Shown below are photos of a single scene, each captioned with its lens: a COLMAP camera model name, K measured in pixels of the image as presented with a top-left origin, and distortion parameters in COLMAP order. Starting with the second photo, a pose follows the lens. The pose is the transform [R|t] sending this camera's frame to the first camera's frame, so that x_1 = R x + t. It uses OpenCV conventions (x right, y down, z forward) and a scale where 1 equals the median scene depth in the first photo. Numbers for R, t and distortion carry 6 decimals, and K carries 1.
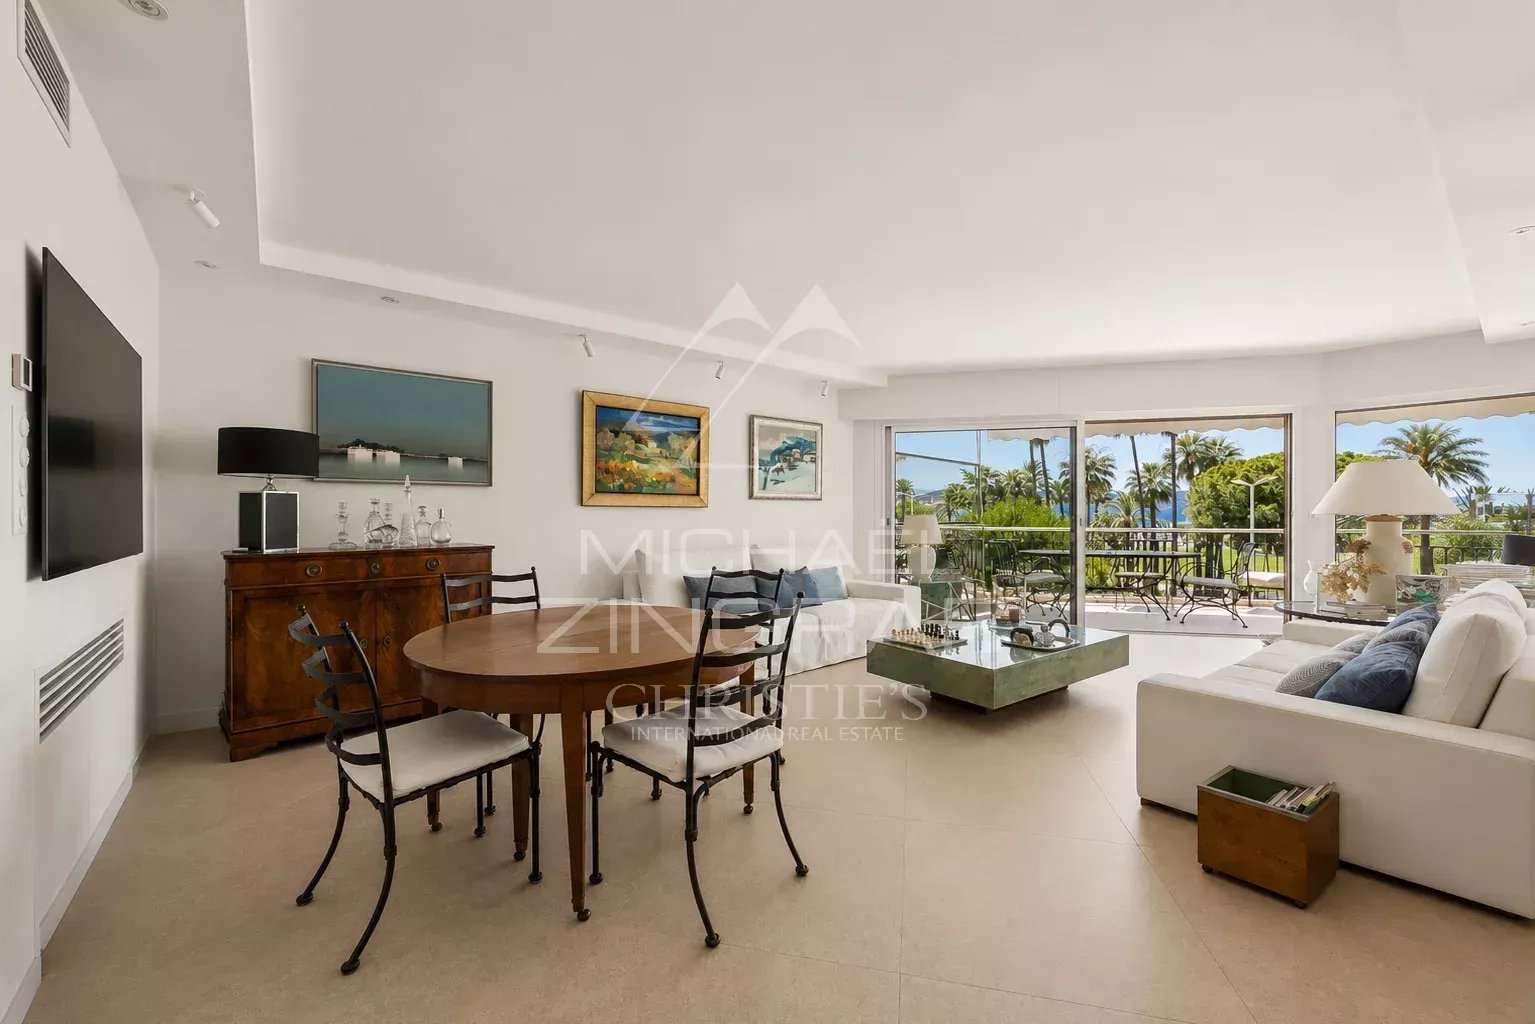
lens RADIAL K [[586.7, 0, 779.8], [0, 586.7, 511.5], [0, 0, 1]] dist [-0.000373, 0.000147]
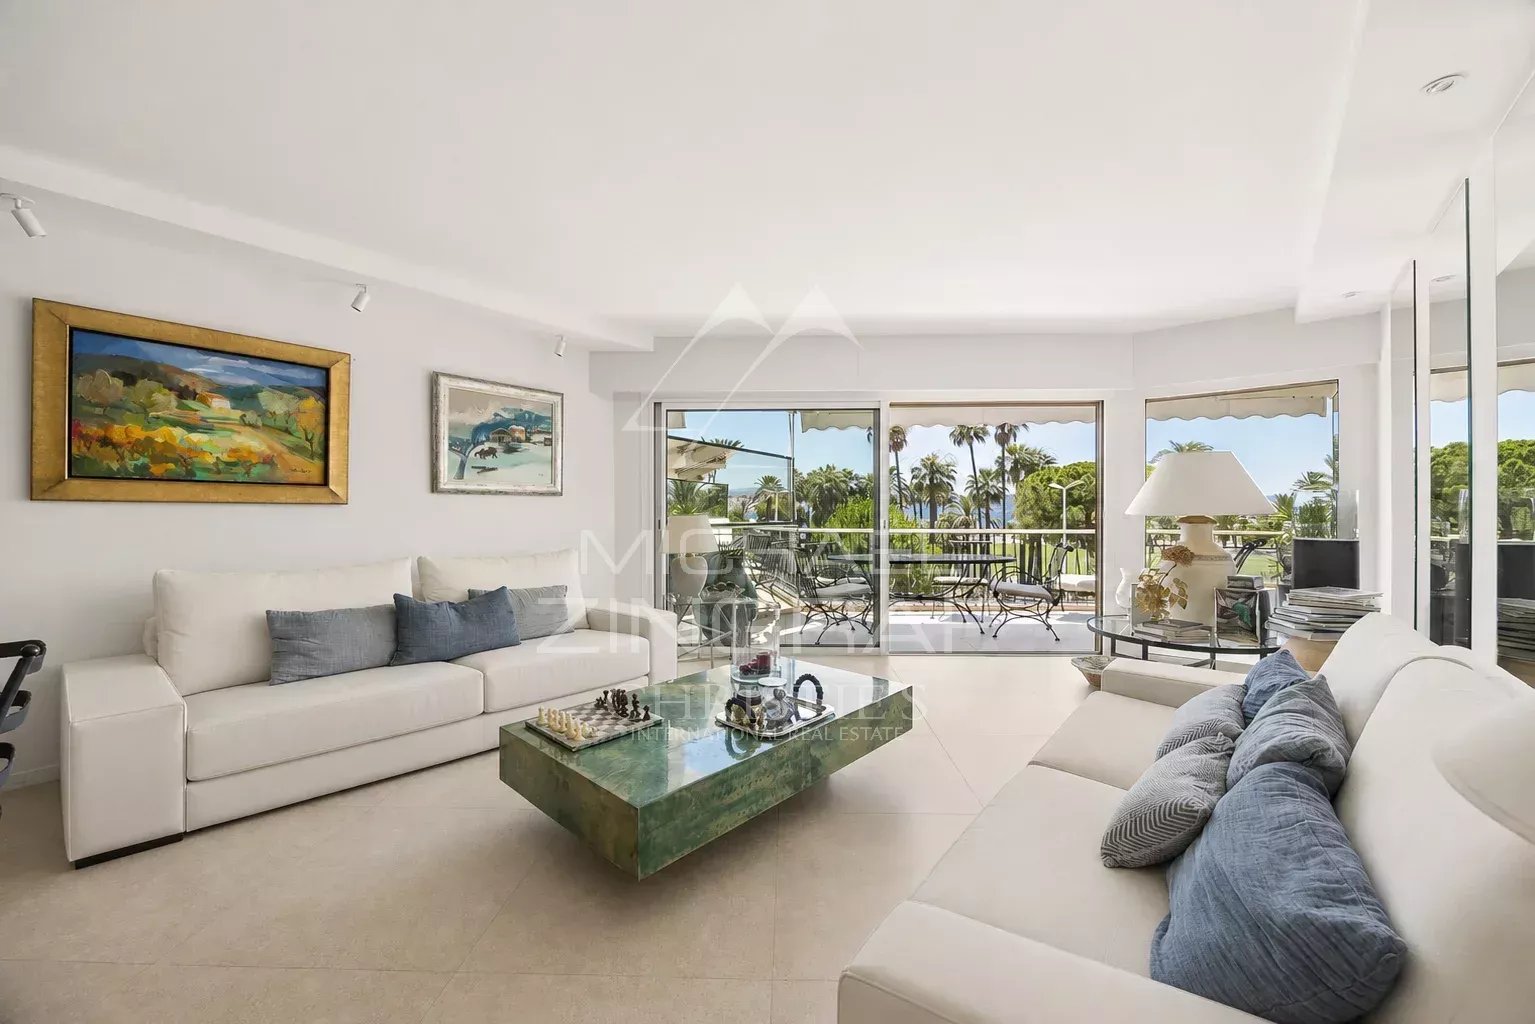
lens RADIAL K [[586.7, 0, 758.5], [0, 586.7, 518.8], [0, 0, 1]] dist [-0.000373, 0.000147]
pose [[0.981315, -0.001103, 0.192406, 0.182868], [-0.001175, 0.999931, 0.011724, 0.001180], [-0.192406, -0.011731, 0.981245, 0.222630]]
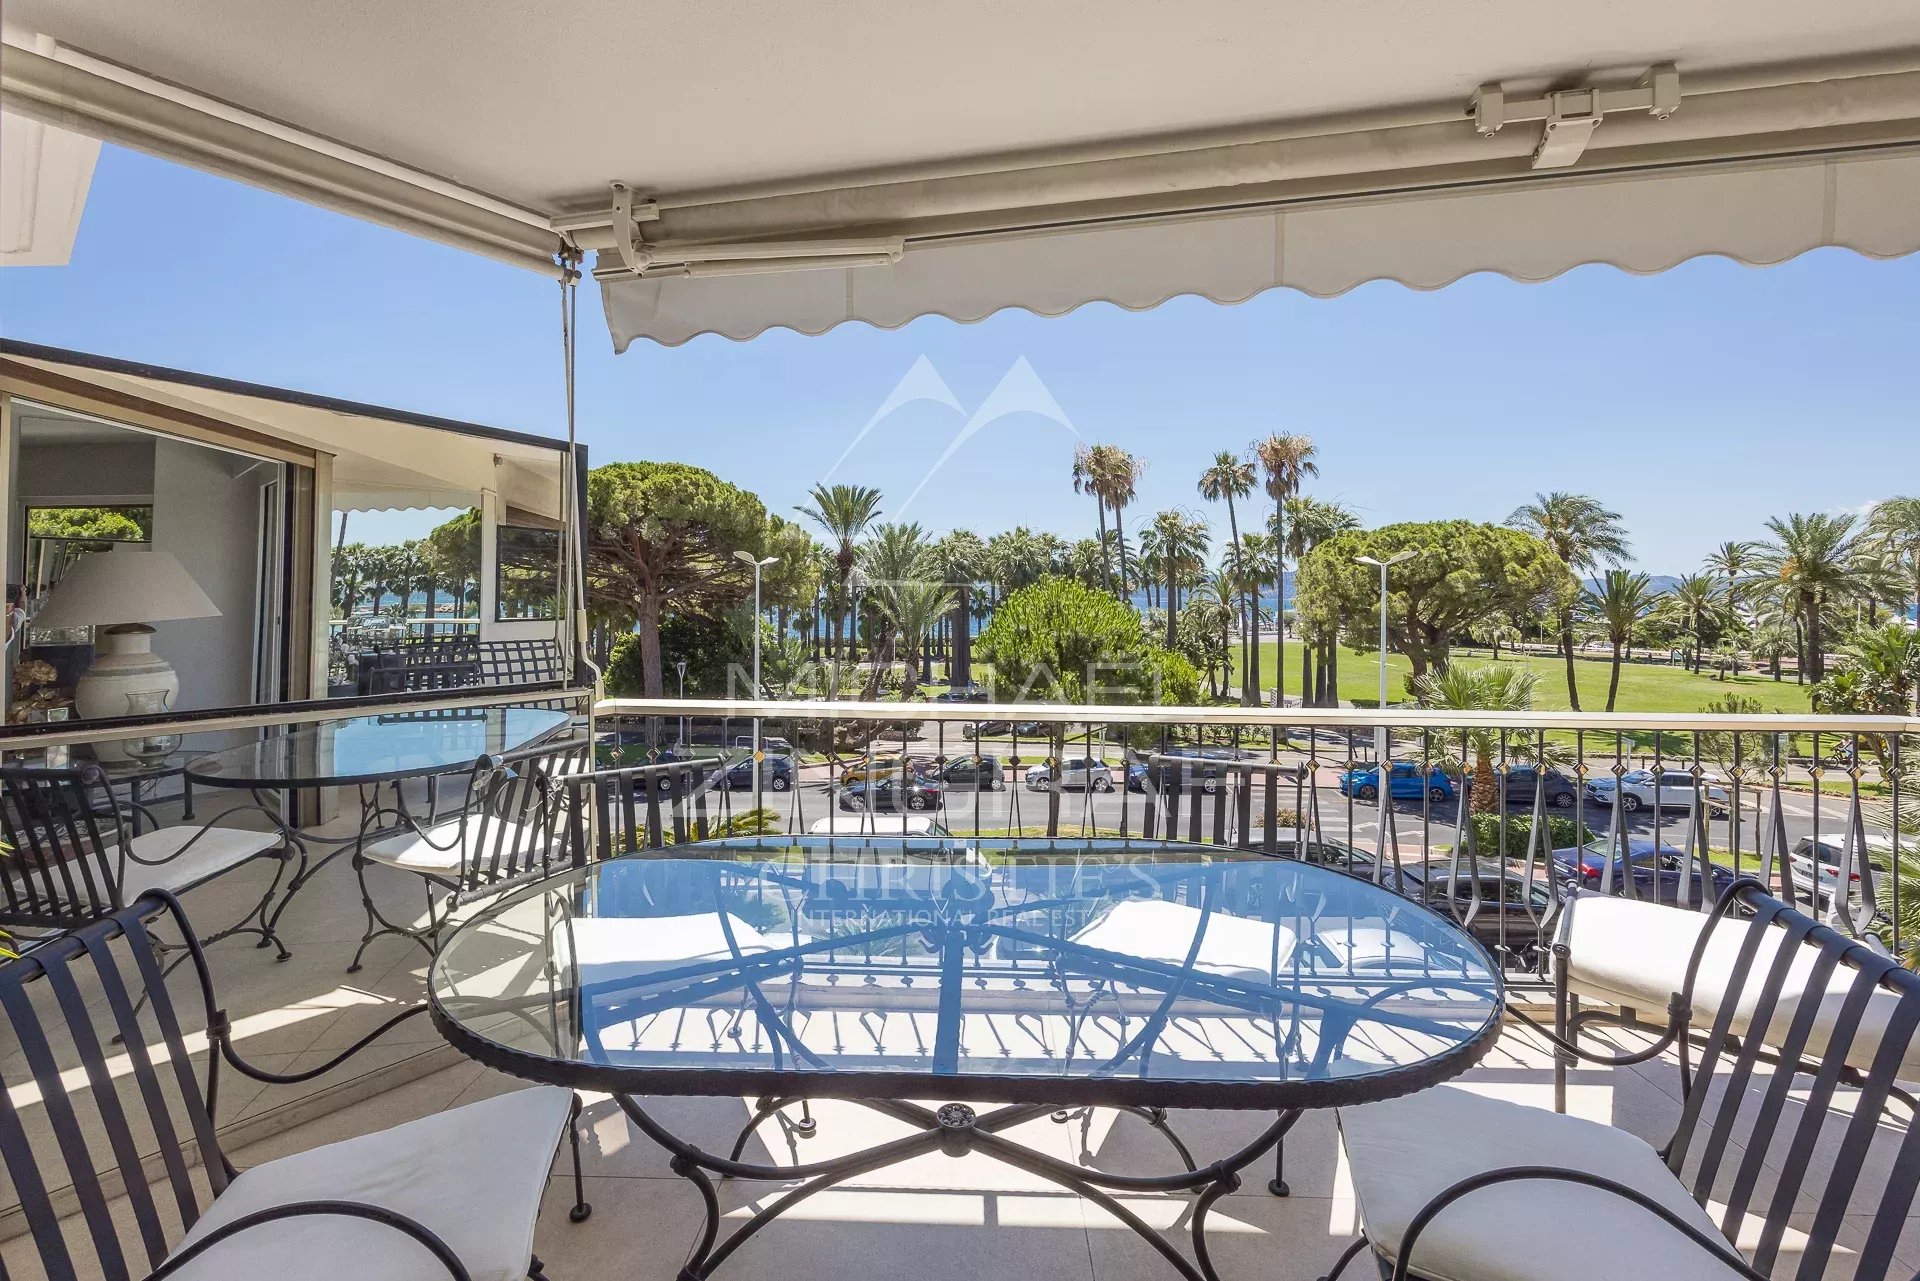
lens RADIAL K [[857.1, 0, 932.3], [0, 857.1, 598.8], [0, 0, 1]] dist [0.021195, -0.000571]
pose [[0.978459, 0.004912, 0.206382, 0.696130], [-0.005483, 0.999983, 0.002192, -0.034934], [-0.206368, -0.003277, 0.978469, 1.147768]]
